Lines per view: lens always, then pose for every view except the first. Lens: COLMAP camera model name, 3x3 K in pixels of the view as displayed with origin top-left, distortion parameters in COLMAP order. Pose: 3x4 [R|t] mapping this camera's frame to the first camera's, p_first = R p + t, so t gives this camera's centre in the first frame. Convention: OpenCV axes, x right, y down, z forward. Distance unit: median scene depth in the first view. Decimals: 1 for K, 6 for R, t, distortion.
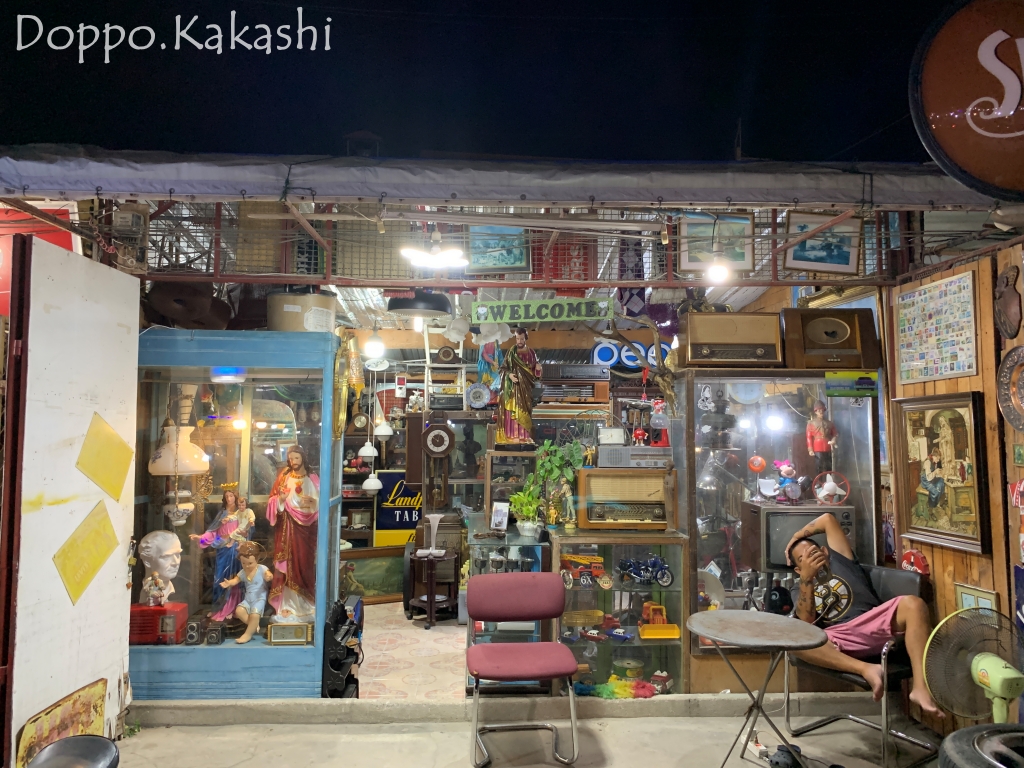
lens RADIAL K [[772.0, 0, 511.7], [0, 772.0, 382.7], [0, 0, 1]] dist [0.008959, -0.005405]
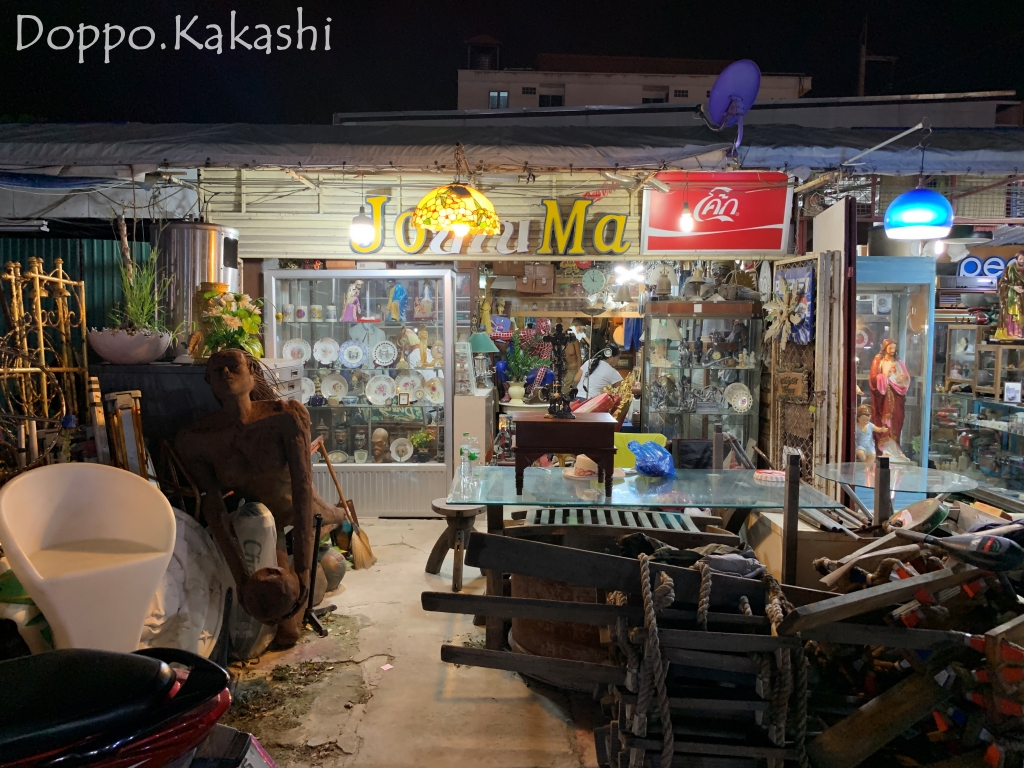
lens RADIAL K [[772.0, 0, 511.8], [0, 772.0, 384.8], [0, 0, 1]] dist [0.008959, -0.005405]
pose [[0.996001, 0.011832, -0.088554, -0.877038], [-0.000746, 0.992259, 0.124185, -0.009417], [0.089338, -0.123622, 0.988300, -0.473208]]
